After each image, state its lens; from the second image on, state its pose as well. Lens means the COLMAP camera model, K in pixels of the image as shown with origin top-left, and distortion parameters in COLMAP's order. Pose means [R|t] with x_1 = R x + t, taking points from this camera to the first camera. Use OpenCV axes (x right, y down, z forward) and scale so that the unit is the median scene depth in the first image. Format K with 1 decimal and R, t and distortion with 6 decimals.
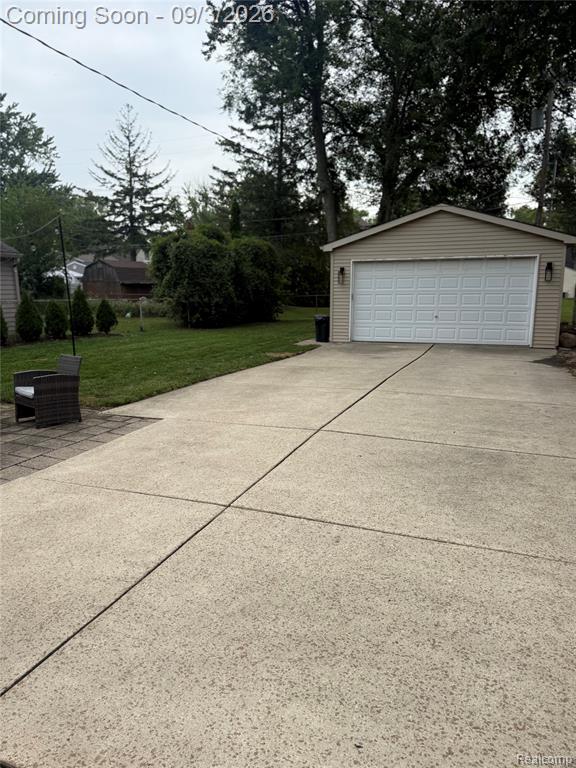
lens RADIAL K [[529.0, 0, 313.6], [0, 529.0, 383.9], [0, 0, 1]] dist [0.098734, -0.138557]
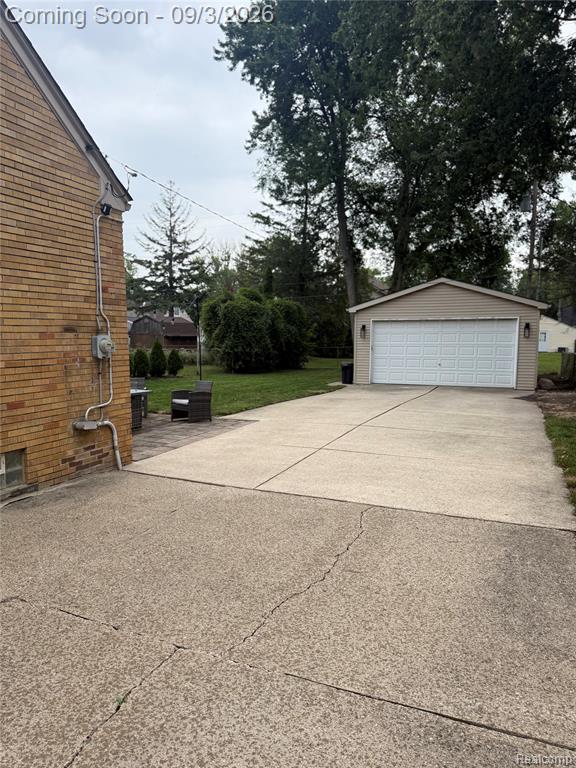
lens RADIAL K [[529.0, 0, 313.6], [0, 529.0, 383.9], [0, 0, 1]] dist [0.098734, -0.138557]
pose [[0.999688, 0.010371, -0.022718, -0.015245], [-0.012548, 0.995116, -0.097911, 0.019207], [0.021592, 0.098166, 0.994936, -0.103553]]
